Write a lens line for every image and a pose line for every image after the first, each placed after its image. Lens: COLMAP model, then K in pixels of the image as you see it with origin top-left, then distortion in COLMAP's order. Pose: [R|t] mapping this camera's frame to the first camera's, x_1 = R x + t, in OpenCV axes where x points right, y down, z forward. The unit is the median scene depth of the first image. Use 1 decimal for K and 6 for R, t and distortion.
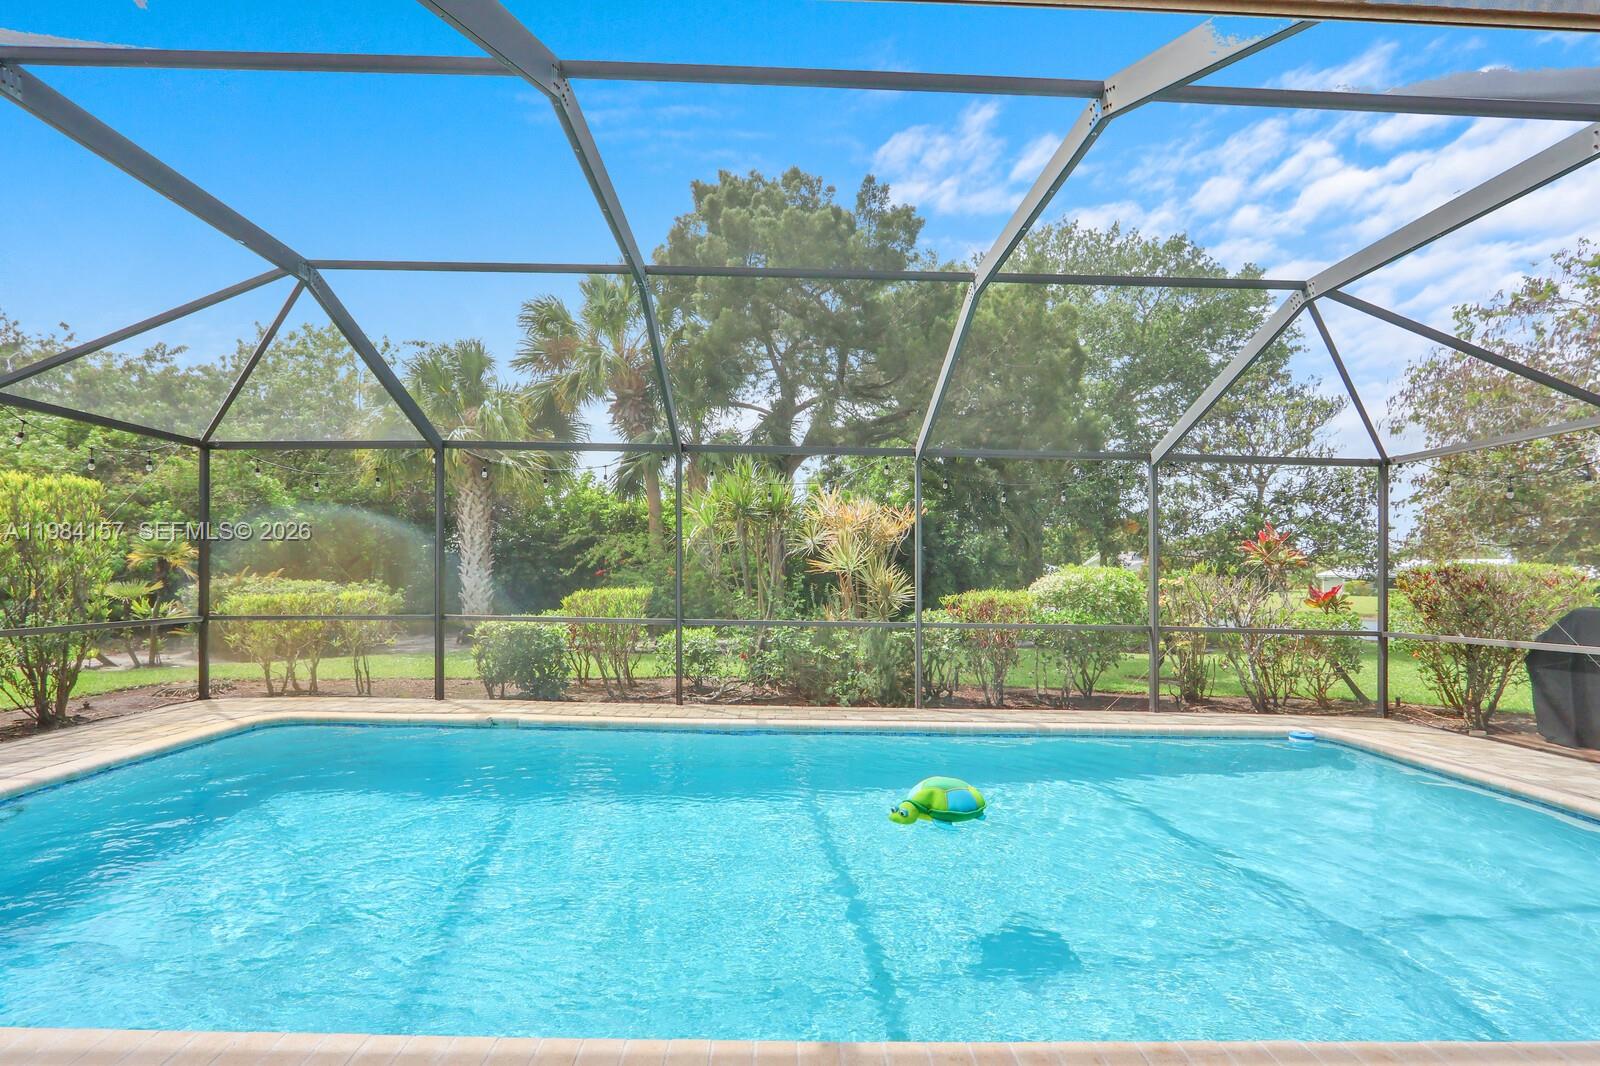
lens RADIAL K [[769.6, 0, 786.3], [0, 769.6, 576.5], [0, 0, 1]] dist [-0.016628, 0.000579]
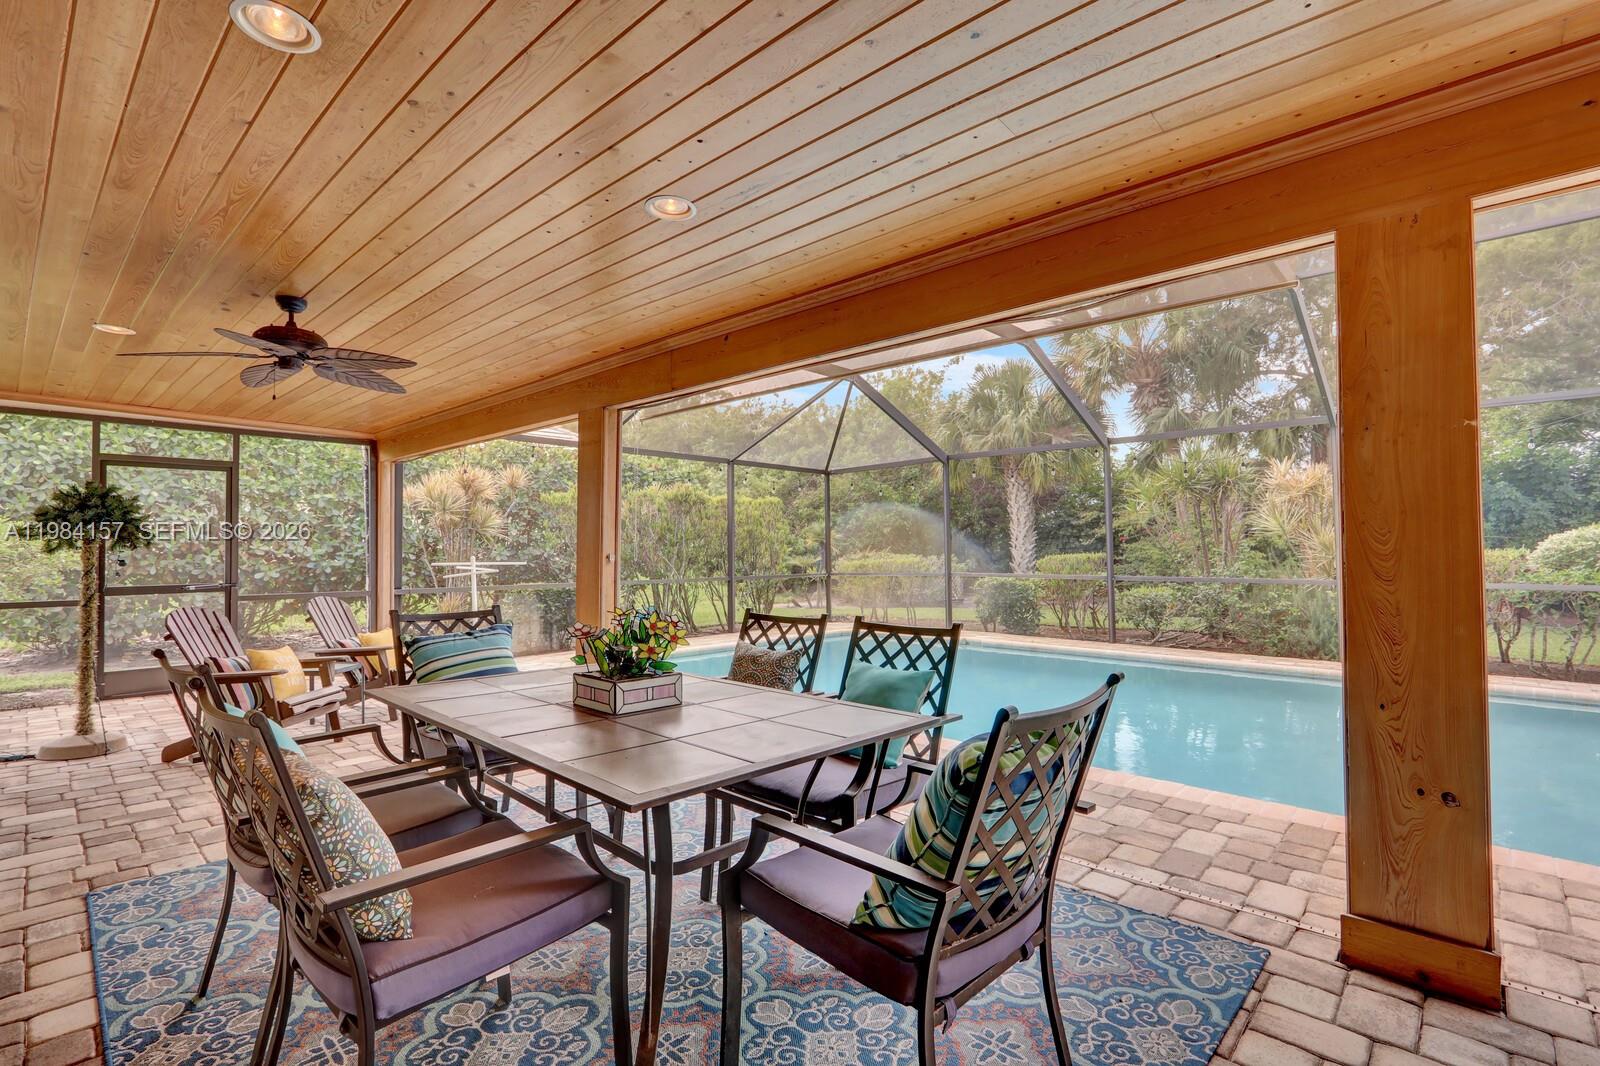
lens RADIAL K [[743.2, 0, 790.9], [0, 743.2, 537.0], [0, 0, 1]] dist [0.001499, 0.000667]
pose [[0.708624, -0.032197, -0.704851, 0.302658], [0.014635, 0.999414, -0.030939, 0.019106], [0.705434, 0.011609, 0.708680, -0.198677]]
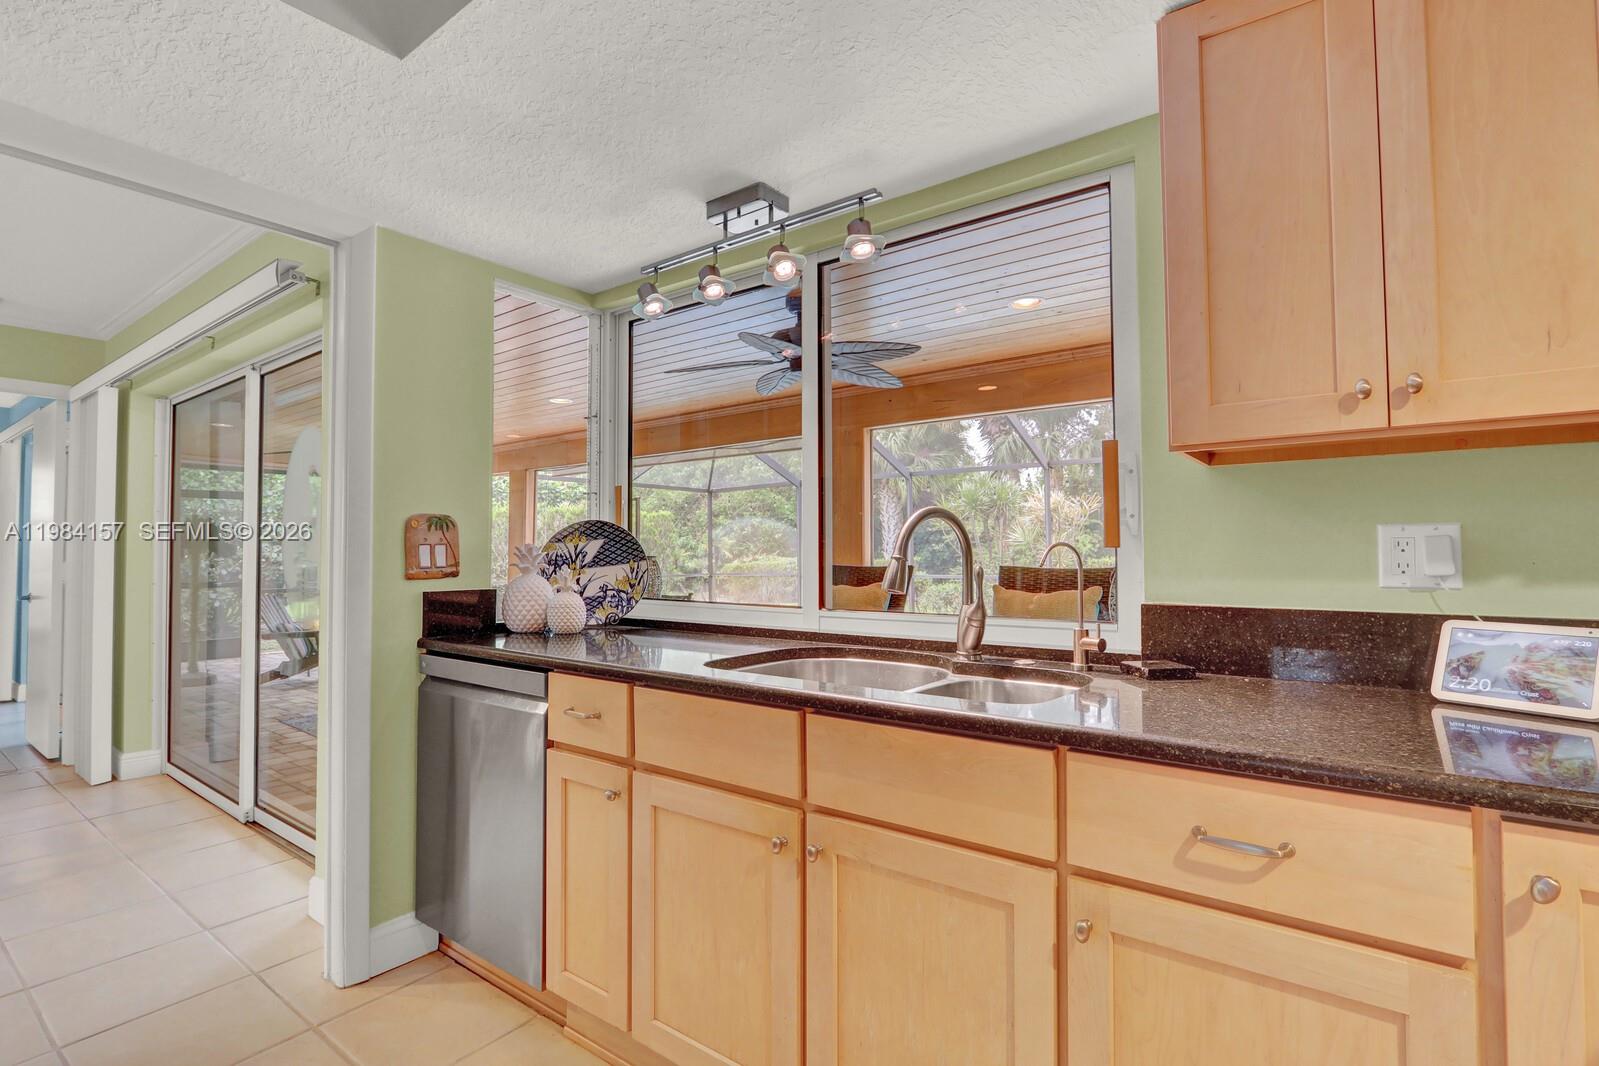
lens RADIAL K [[740.1, 0, 797.9], [0, 740.1, 536.3], [0, 0, 1]] dist [-0.013717, 0.000768]
pose [[0.785172, -0.034319, -0.618326, 0.541817], [0.017372, 0.999291, -0.033404, 0.020187], [0.619034, 0.015486, 0.785211, -0.351042]]
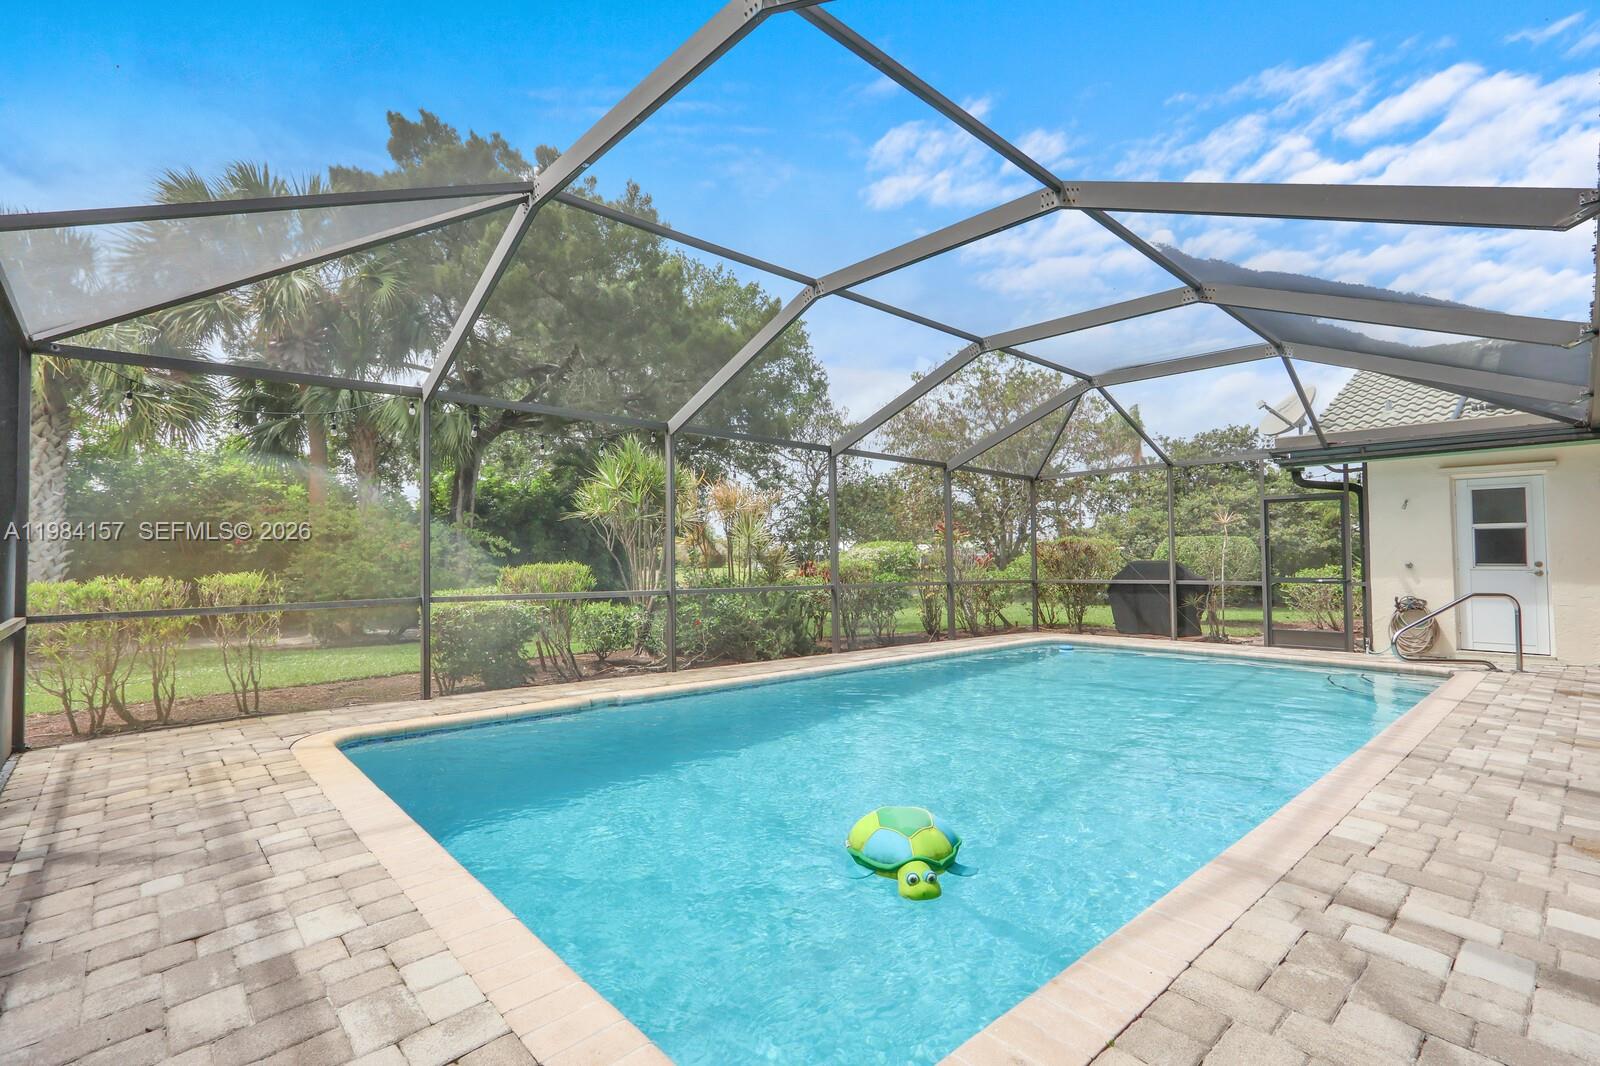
lens RADIAL K [[740.6, 0, 798.4], [0, 740.6, 536.3], [0, 0, 1]] dist [-0.013717, 0.000768]
pose [[0.749614, 0.004784, 0.661858, -0.584226], [0.015693, 0.999564, -0.024999, 0.009107], [-0.661689, 0.029126, 0.749212, 0.118101]]
